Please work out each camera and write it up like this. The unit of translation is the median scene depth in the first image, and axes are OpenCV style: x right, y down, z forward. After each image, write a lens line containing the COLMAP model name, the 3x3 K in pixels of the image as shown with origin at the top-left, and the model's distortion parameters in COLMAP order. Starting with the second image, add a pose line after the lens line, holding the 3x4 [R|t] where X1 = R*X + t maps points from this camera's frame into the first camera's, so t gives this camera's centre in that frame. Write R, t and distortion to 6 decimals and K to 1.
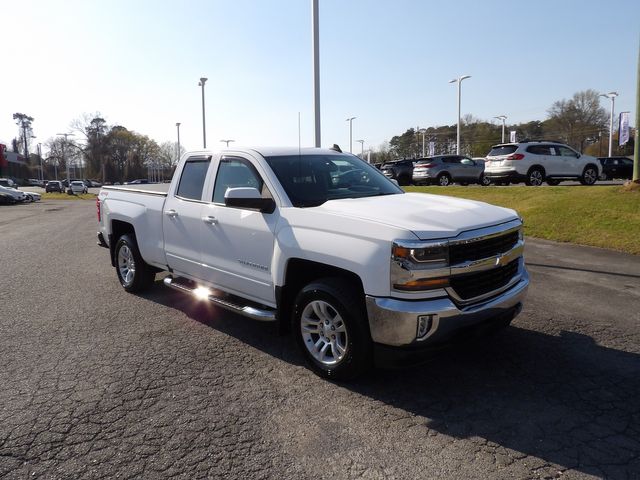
lens RADIAL K [[454.7, 0, 322.5], [0, 454.7, 240.1], [0, 0, 1]] dist [-0.002375, 0.003541]
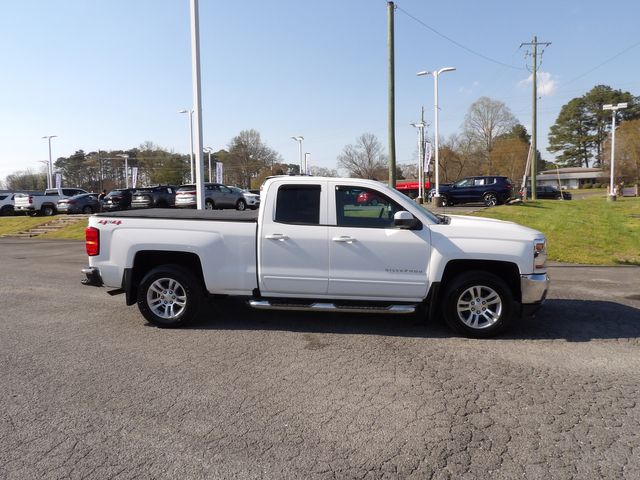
lens RADIAL K [[454.7, 0, 320.0], [0, 454.7, 245.8], [0, 0, 1]] dist [-0.002375, 0.003541]
pose [[0.763772, -0.060490, 0.642645, -1.036173], [0.089079, 0.995951, -0.012124, -0.019507], [-0.639310, 0.066506, 0.766068, 0.138900]]
